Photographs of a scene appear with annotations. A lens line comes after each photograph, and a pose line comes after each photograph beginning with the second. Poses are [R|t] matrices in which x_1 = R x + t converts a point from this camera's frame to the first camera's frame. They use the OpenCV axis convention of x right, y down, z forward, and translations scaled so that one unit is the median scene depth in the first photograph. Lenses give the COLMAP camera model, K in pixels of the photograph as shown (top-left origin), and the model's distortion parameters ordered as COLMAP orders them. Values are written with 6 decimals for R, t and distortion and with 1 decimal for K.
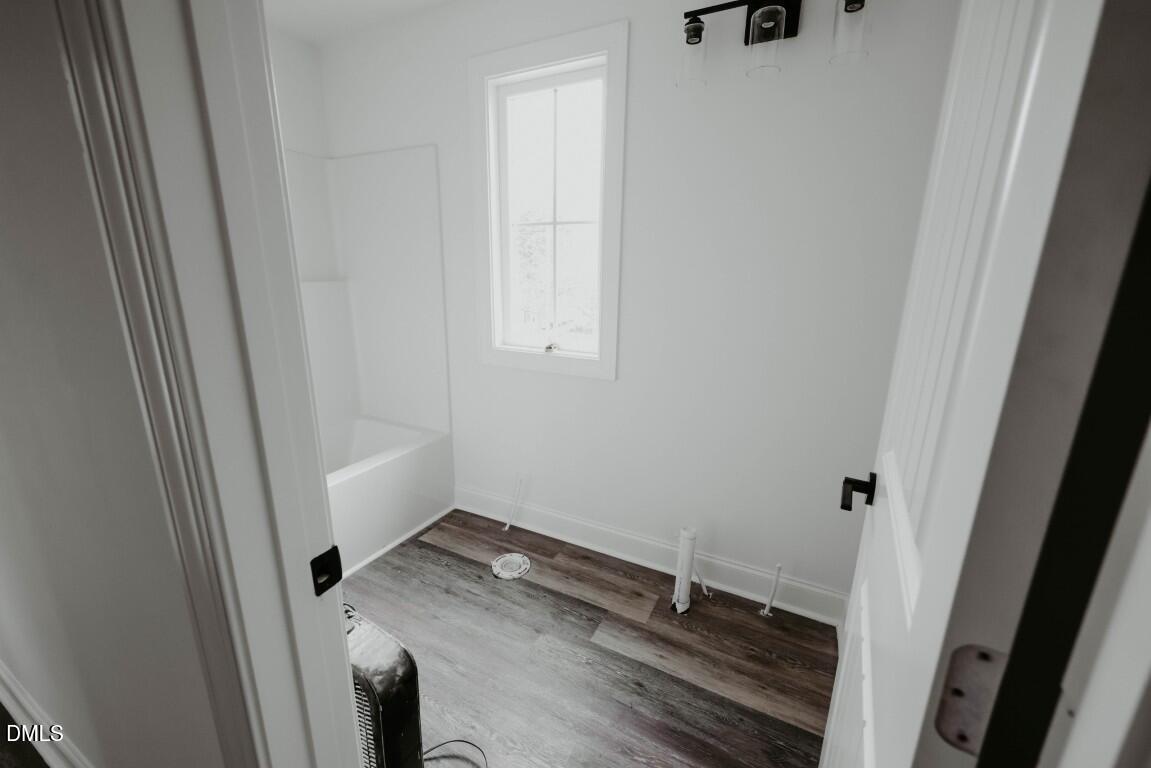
lens RADIAL K [[460.4, 0, 576.4], [0, 460.4, 378.0], [0, 0, 1]] dist [-0.000479, 0.000517]
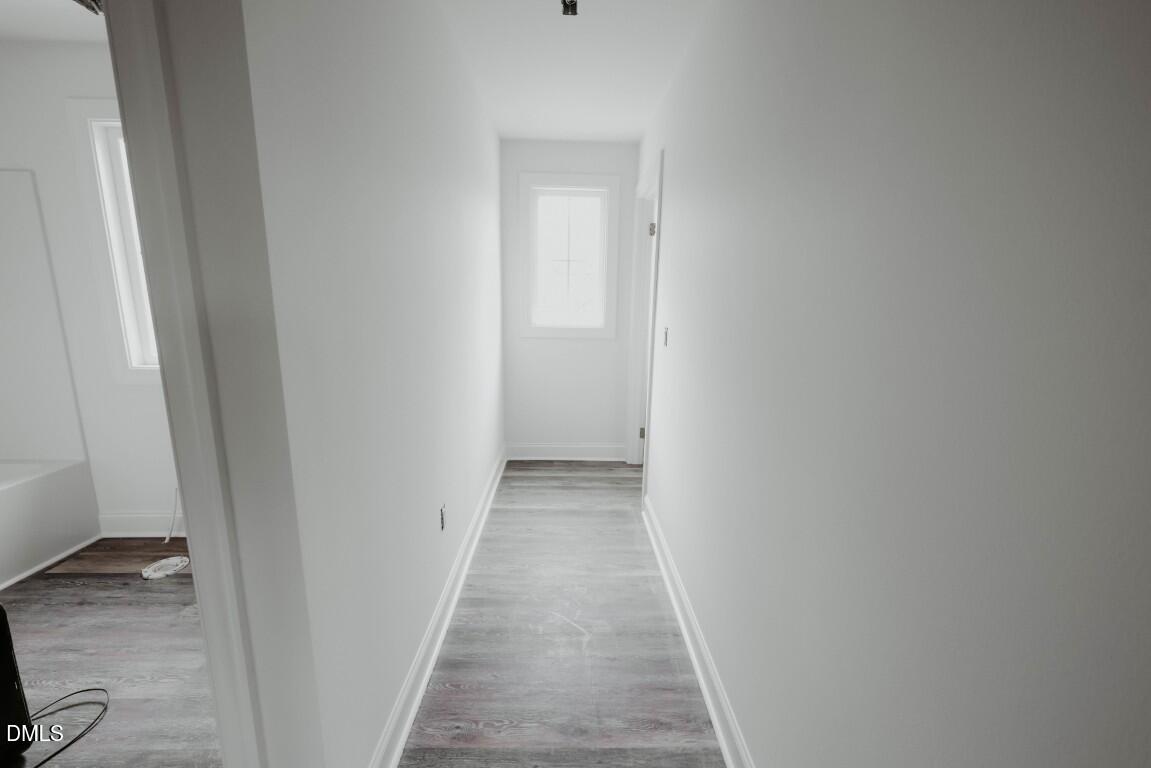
lens RADIAL K [[460.4, 0, 575.9], [0, 460.4, 379.2], [0, 0, 1]] dist [-0.000479, 0.000517]
pose [[0.880539, -0.086298, 0.466052, 0.240741], [0.108710, 0.993844, -0.021365, 0.100391], [-0.461339, 0.069478, 0.884499, -0.426241]]
